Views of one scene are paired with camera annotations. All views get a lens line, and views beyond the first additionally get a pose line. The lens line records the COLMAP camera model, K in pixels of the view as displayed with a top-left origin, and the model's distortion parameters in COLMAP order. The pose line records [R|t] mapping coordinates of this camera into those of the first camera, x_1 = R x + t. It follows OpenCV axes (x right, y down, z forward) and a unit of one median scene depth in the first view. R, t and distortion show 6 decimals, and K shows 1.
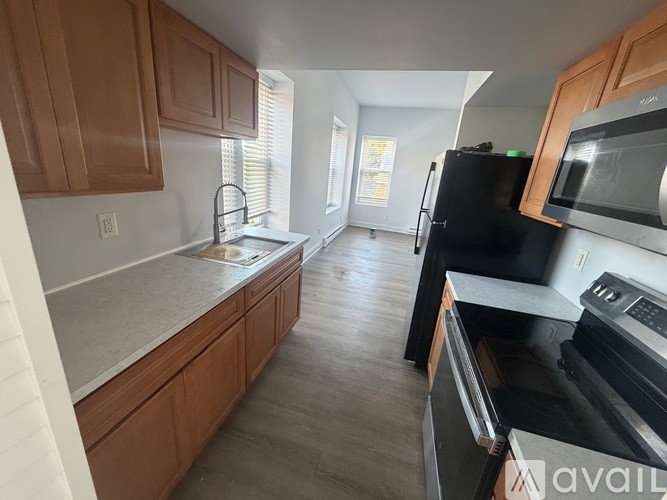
lens RADIAL K [[263.7, 0, 333.5], [0, 263.7, 250.0], [0, 0, 1]] dist [-0.001699, -0.000181]
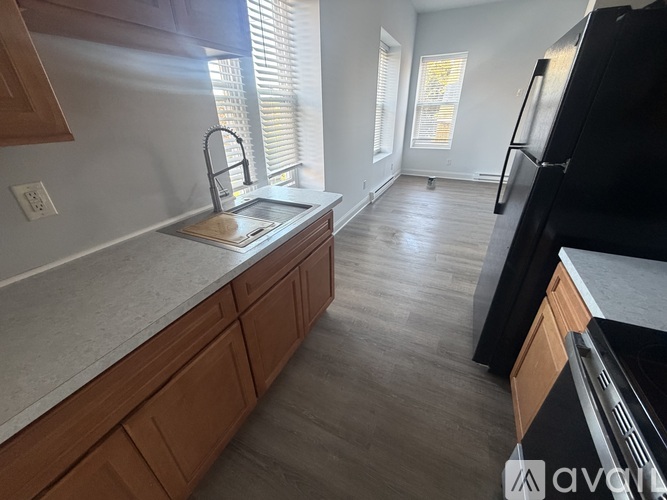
lens RADIAL K [[263.7, 0, 333.5], [0, 263.7, 250.0], [0, 0, 1]] dist [-0.001699, -0.000181]
pose [[0.979152, -0.004667, -0.203073, 0.034556], [0.040295, 0.984330, 0.171669, -0.027454], [0.199090, -0.176273, 0.963997, 0.238767]]
